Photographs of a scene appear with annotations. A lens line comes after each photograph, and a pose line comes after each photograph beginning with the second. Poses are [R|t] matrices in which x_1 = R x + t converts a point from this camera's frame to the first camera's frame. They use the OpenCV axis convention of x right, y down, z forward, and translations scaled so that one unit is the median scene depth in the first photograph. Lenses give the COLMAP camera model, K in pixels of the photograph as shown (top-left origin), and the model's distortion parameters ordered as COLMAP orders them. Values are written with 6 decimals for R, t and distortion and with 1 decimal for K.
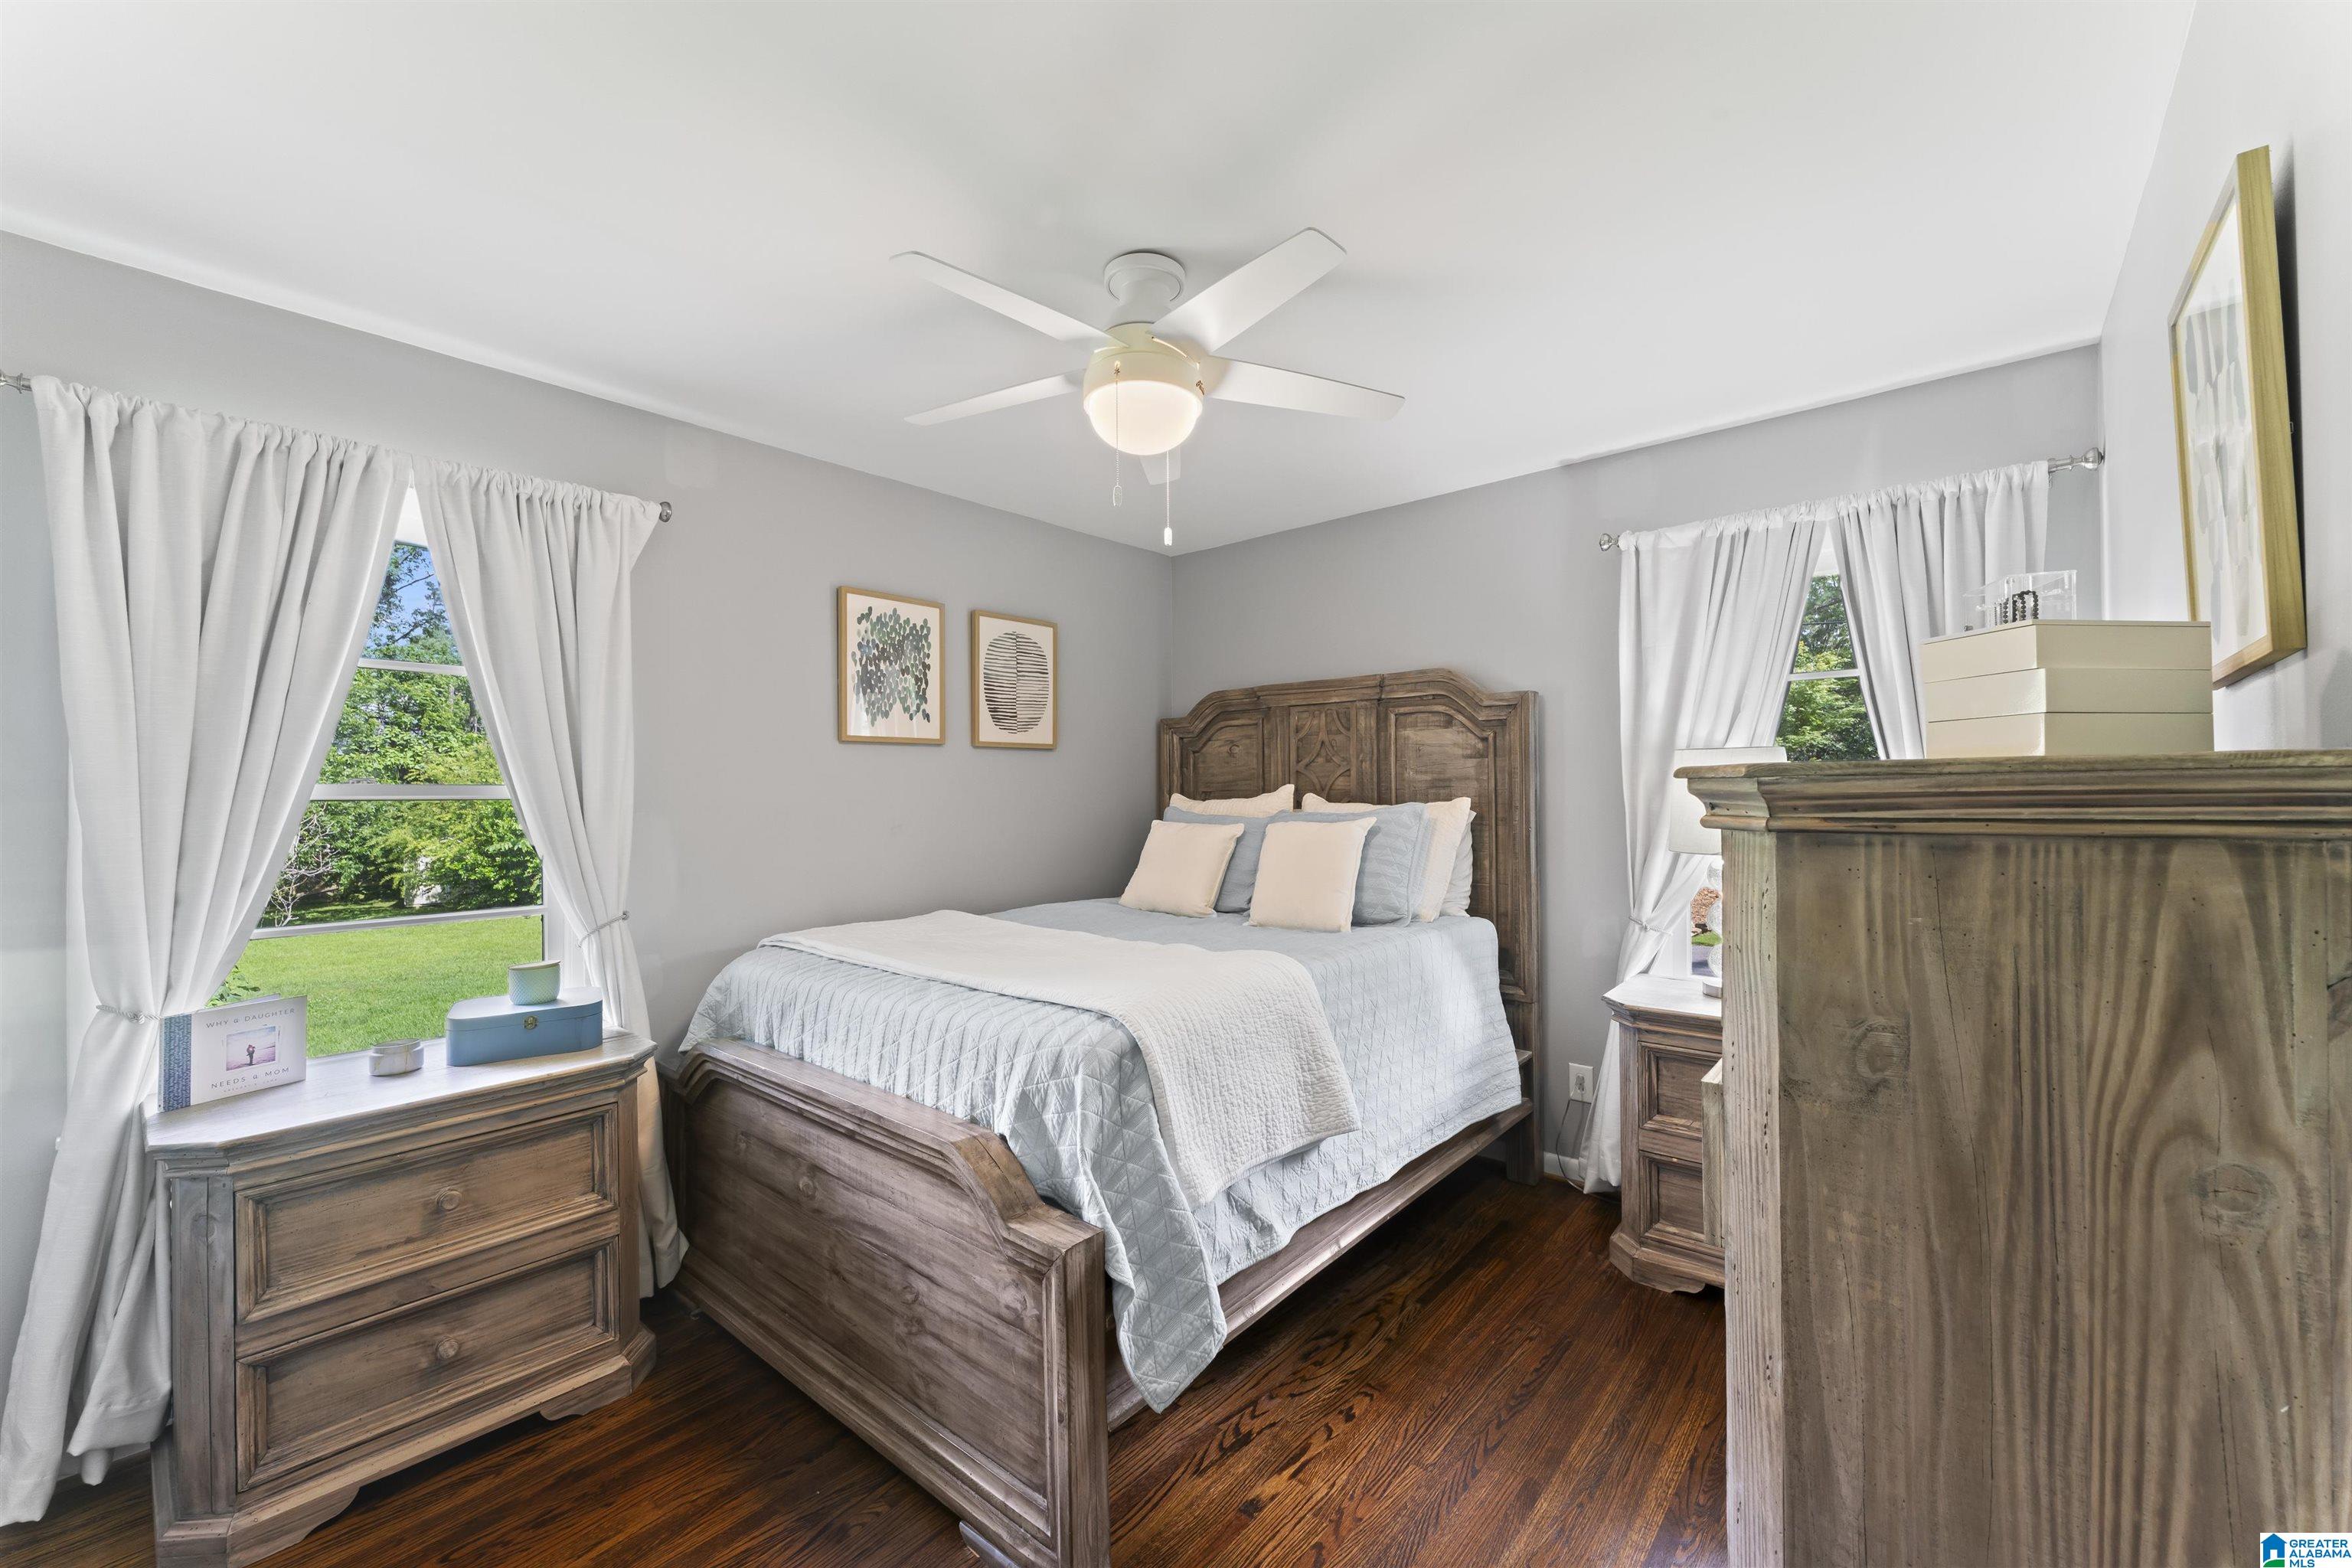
lens RADIAL K [[931.8, 0, 1176.0], [0, 931.8, 791.1], [0, 0, 1]] dist [0.001680, 0.000113]
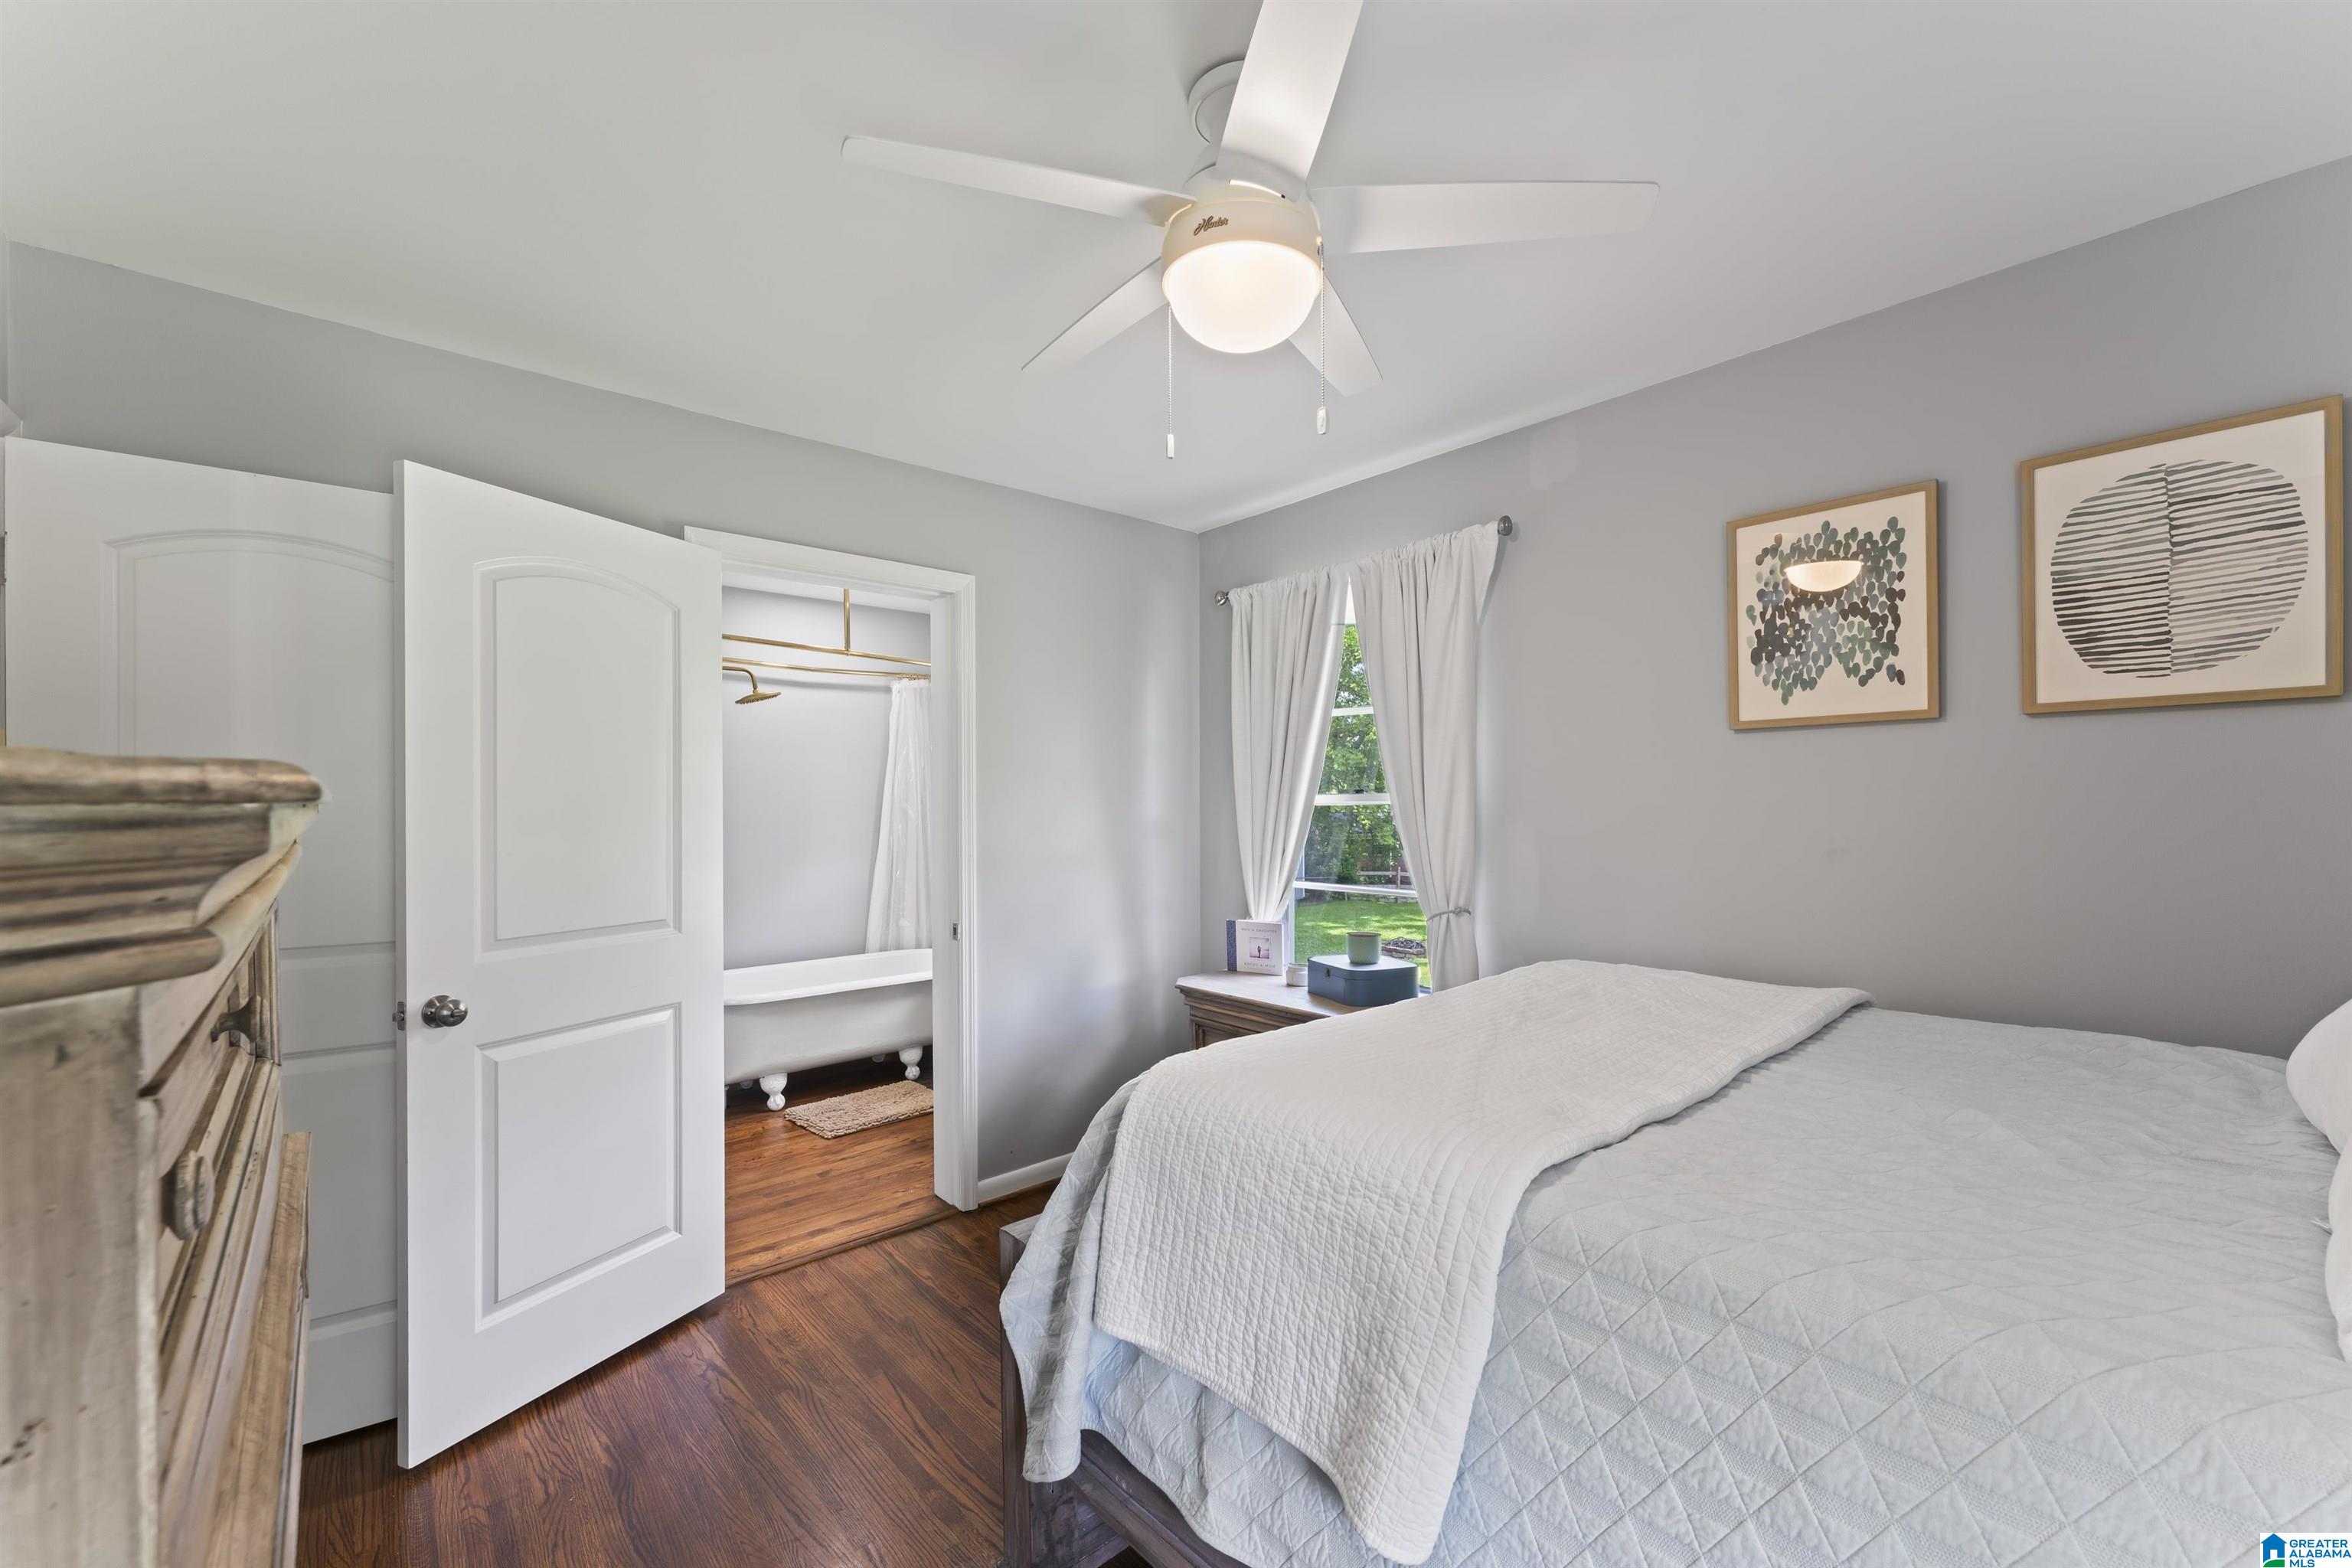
lens RADIAL K [[931.8, 0, 1175.7], [0, 931.8, 786.6], [0, 0, 1]] dist [0.001680, 0.000113]
pose [[-0.146924, -0.004191, -0.989139, 0.417126], [0.008923, 0.999945, -0.005563, -0.007973], [0.989108, -0.009644, -0.146879, 0.629969]]
